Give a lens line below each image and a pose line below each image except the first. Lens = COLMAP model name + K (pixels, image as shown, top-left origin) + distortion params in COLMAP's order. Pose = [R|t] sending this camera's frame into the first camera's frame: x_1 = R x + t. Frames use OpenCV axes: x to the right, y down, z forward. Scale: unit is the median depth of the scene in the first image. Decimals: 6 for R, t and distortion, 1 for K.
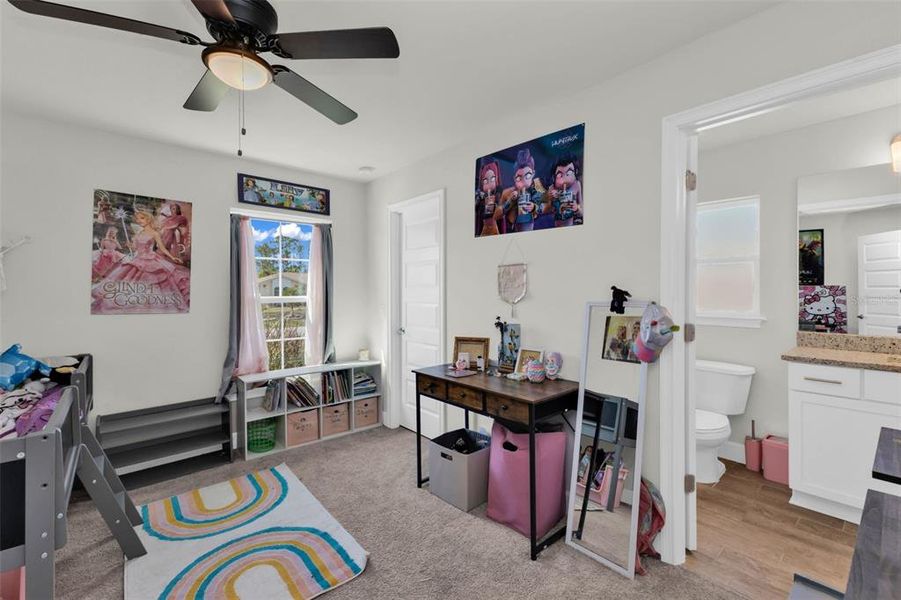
lens RADIAL K [[392.9, 0, 450.8], [0, 392.9, 292.1], [0, 0, 1]] dist [0.009599, -0.002069]
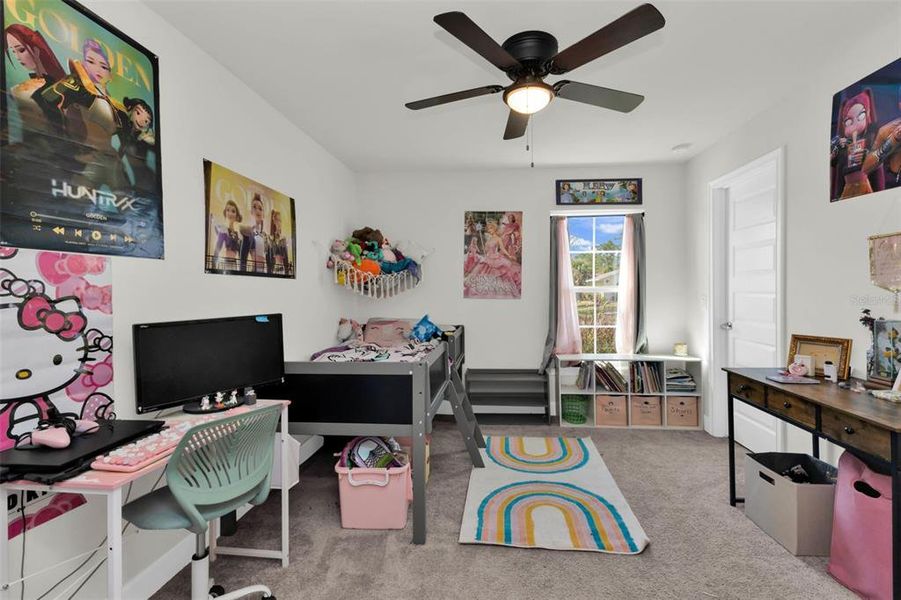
lens RADIAL K [[392.9, 0, 467.2], [0, 392.9, 293.0], [0, 0, 1]] dist [0.009599, -0.002069]
pose [[0.705792, 0.003312, -0.708411, 0.117284], [0.006502, 0.999917, 0.011153, 0.019760], [0.708389, -0.012478, 0.705712, -0.010641]]
